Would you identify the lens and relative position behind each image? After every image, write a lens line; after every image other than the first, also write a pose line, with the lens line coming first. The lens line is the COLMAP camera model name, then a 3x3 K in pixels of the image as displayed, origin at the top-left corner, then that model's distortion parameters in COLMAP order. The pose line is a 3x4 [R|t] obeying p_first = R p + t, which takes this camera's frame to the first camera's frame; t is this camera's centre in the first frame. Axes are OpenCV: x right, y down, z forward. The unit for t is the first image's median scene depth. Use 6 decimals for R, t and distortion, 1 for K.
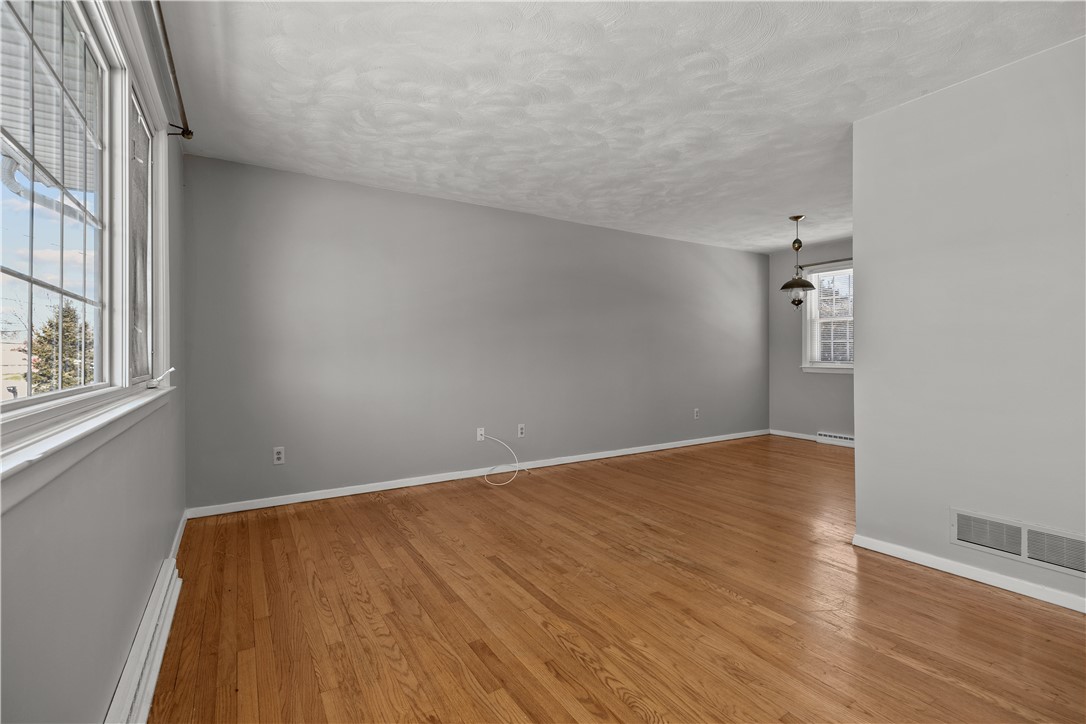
lens RADIAL K [[486.2, 0, 535.1], [0, 486.2, 358.3], [0, 0, 1]] dist [0.002100, -0.000223]
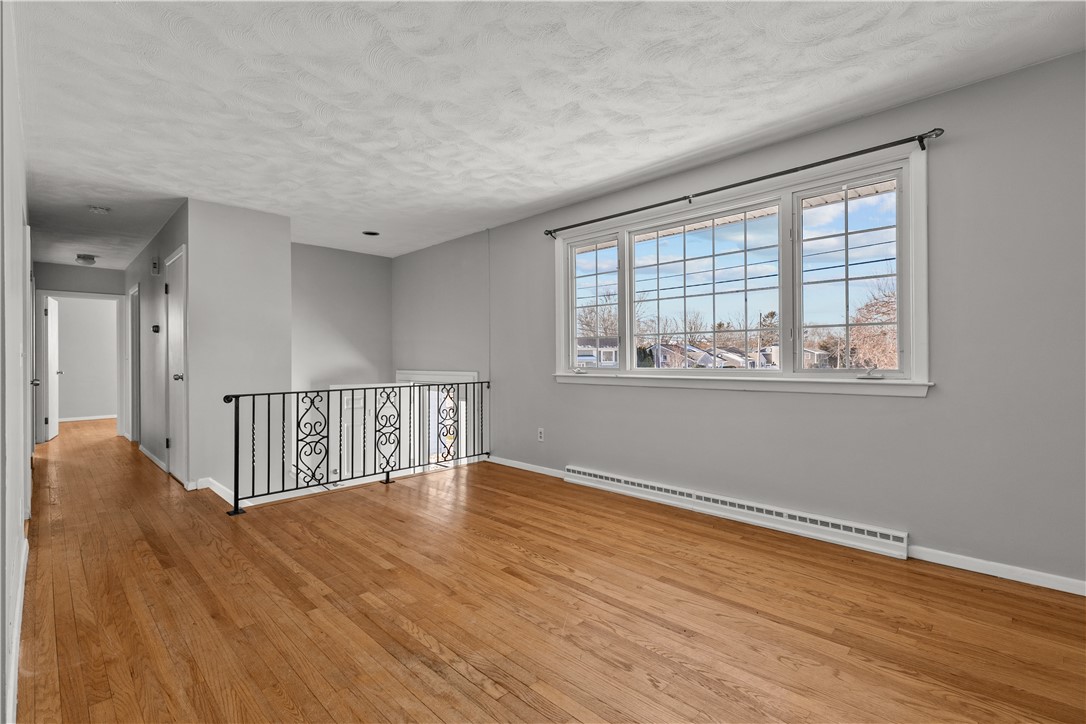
lens RADIAL K [[494.0, 0, 545.6], [0, 494.0, 351.9], [0, 0, 1]] dist [0.002083, -0.000459]
pose [[-0.968161, 0.004832, -0.250281, 0.304677], [0.006293, 0.999968, -0.005037, -0.008235], [0.250249, -0.006452, -0.968160, 1.684698]]
